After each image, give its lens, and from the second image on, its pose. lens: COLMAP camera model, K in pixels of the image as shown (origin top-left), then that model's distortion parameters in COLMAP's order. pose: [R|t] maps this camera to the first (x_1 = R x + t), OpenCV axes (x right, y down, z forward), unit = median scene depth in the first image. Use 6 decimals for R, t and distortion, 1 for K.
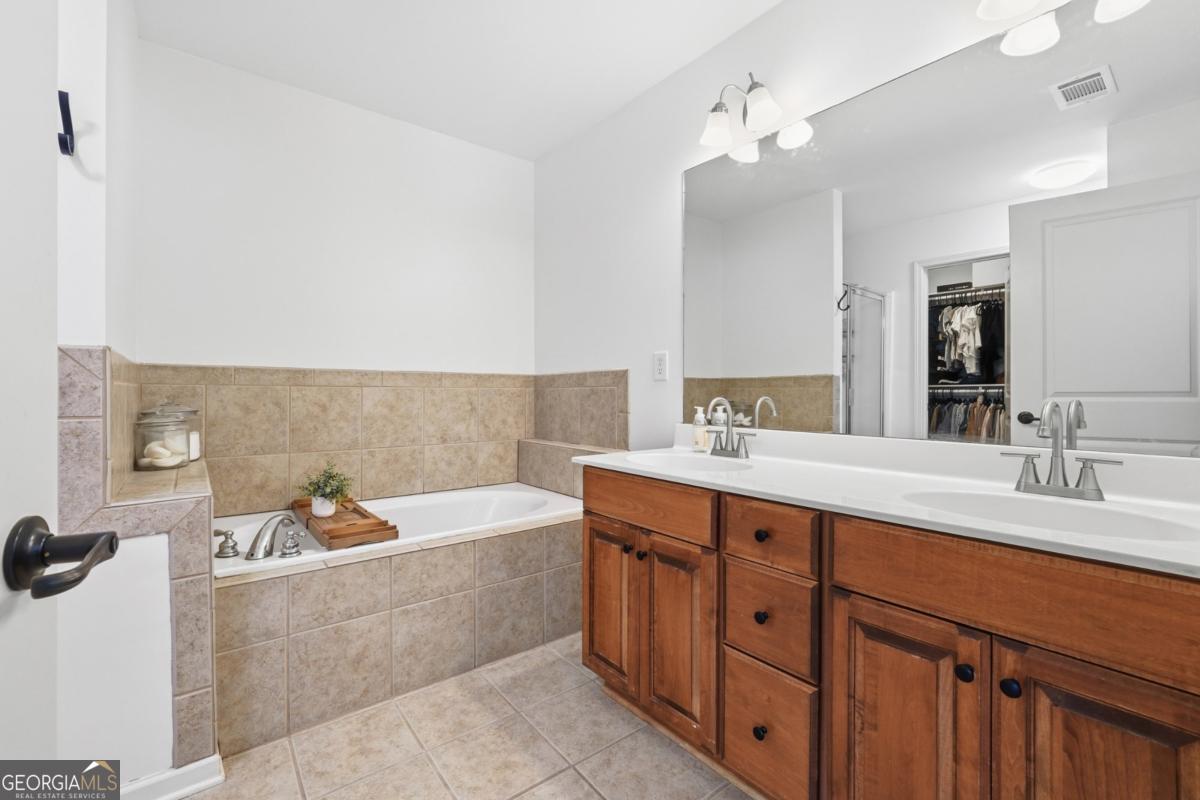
lens RADIAL K [[517.3, 0, 600.4], [0, 517.3, 389.7], [0, 0, 1]] dist [-0.007991, -0.000127]
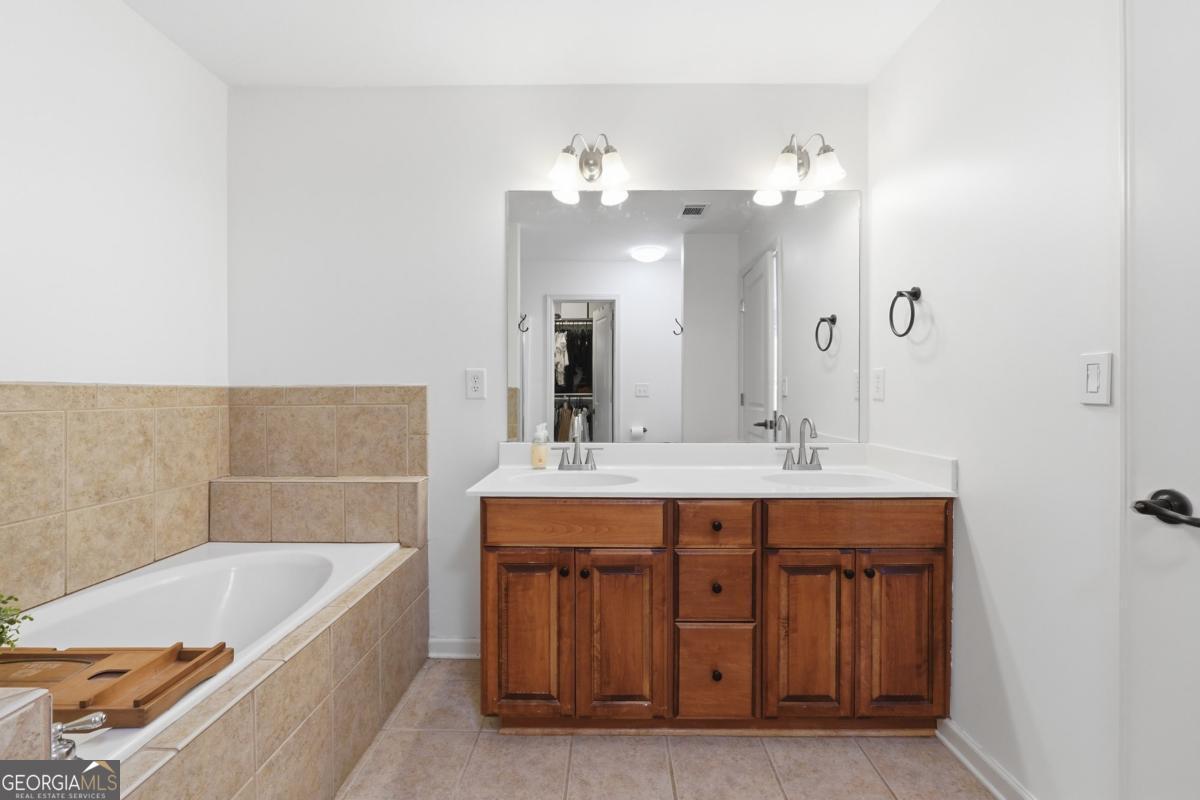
lens RADIAL K [[517.1, 0, 601.9], [0, 517.1, 392.8], [0, 0, 1]] dist [-0.010294, 0.000509]
pose [[0.628754, 0.000111, 0.777605, -0.567124], [-0.003057, 0.999993, 0.002330, -0.037530], [-0.777599, -0.003842, 0.628749, 0.253386]]
